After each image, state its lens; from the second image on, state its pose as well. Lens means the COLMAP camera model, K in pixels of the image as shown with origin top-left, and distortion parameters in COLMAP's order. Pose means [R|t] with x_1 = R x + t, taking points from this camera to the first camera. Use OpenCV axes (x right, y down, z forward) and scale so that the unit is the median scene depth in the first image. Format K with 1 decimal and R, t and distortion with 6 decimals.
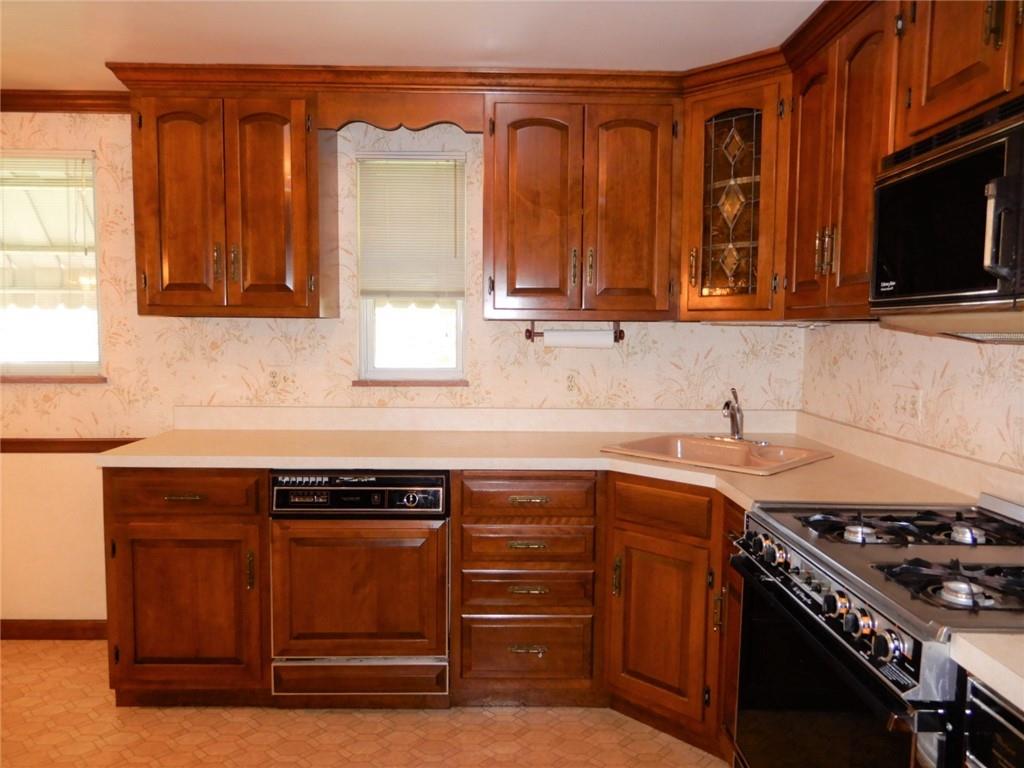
lens RADIAL K [[726.4, 0, 505.9], [0, 726.4, 380.3], [0, 0, 1]] dist [0.000142, 0.004556]
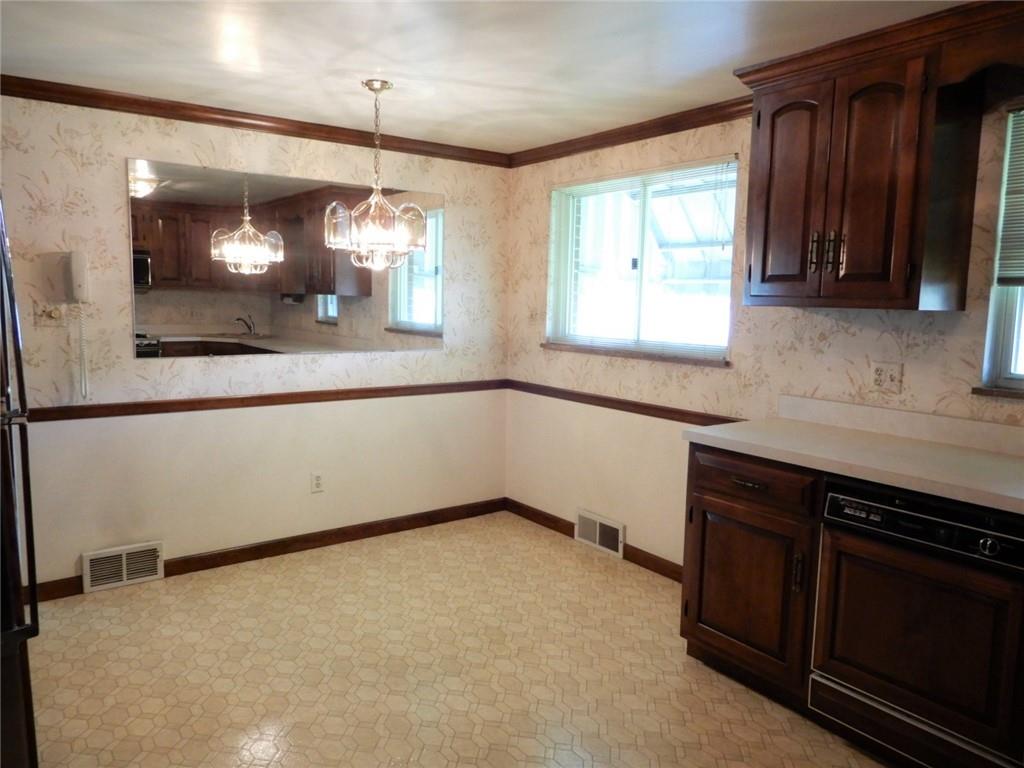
lens RADIAL K [[726.4, 0, 505.9], [0, 726.4, 380.3], [0, 0, 1]] dist [0.000142, 0.004556]
pose [[0.578059, 0.095526, -0.810384, 0.169095], [-0.076749, 0.995086, 0.062552, -0.020797], [0.812377, 0.026037, 0.582551, 0.105062]]
